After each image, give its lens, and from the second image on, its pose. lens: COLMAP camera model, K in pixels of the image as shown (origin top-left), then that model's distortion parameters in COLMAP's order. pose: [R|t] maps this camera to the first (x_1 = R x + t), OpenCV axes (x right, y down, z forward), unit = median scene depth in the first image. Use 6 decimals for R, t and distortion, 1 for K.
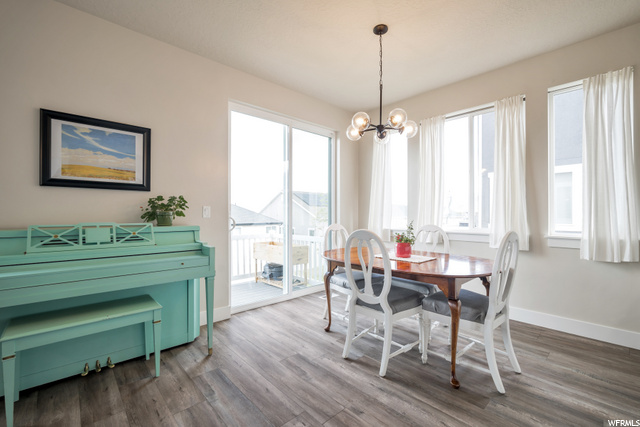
lens RADIAL K [[283.6, 0, 312.9], [0, 283.6, 214.8], [0, 0, 1]] dist [-0.012589, 0.000136]
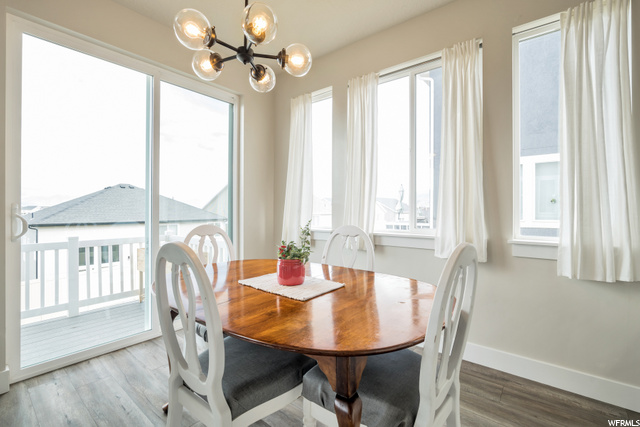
lens RADIAL K [[300.4, 0, 308.8], [0, 300.4, 212.6], [0, 0, 1]] dist [-0.014942, 0.000090]
pose [[0.990397, -0.001278, 0.138246, 0.256546], [0.000369, 0.999978, 0.006596, 0.000775], [-0.138251, -0.006482, 0.990376, 0.368528]]
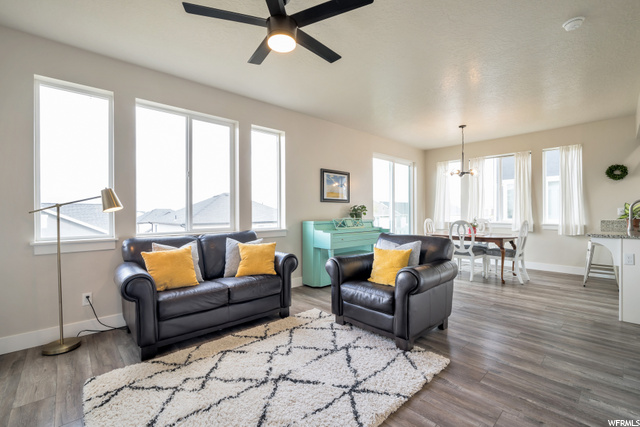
lens RADIAL K [[279.9, 0, 311.1], [0, 279.9, 213.8], [0, 0, 1]] dist [-0.023882, 0.000147]
pose [[0.999698, -0.005210, -0.024001, -0.797938], [0.005310, 0.999978, 0.004099, -0.013392], [0.023979, -0.004225, 0.999704, -1.042123]]
